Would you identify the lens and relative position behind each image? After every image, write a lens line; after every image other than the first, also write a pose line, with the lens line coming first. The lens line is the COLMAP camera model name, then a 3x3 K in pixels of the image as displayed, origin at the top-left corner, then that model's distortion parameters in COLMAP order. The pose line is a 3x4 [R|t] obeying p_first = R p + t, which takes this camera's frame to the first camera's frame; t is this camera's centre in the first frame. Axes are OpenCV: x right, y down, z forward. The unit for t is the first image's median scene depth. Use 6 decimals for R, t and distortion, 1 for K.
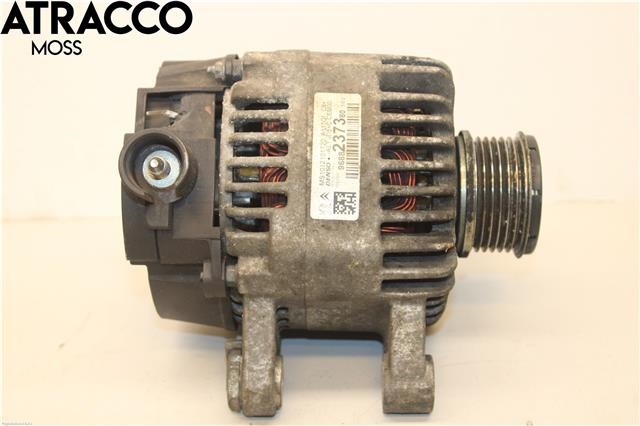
lens RADIAL K [[1238.6, 0, 320.0], [0, 1238.6, 213.0], [0, 0, 1]] dist [-0.027126, -0.018967]
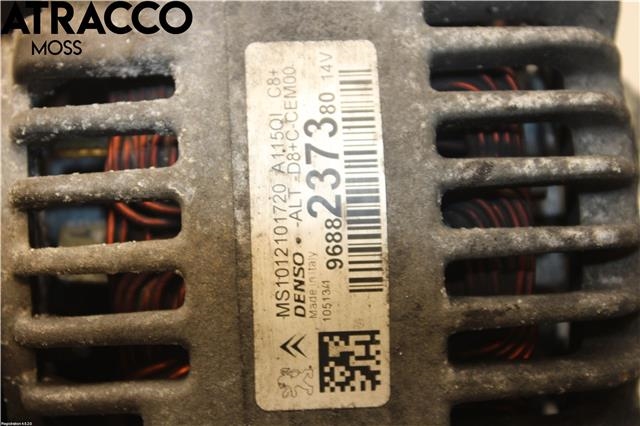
lens RADIAL K [[1470.1, 0, 320.0], [0, 1470.1, 213.0], [0, 0, 1]] dist [0.038225, 0.113457]
pose [[0.997254, -0.061468, 0.041313, -0.003543], [0.054148, 0.985709, 0.159517, -0.117387], [-0.050527, -0.156842, 0.986330, 0.581451]]
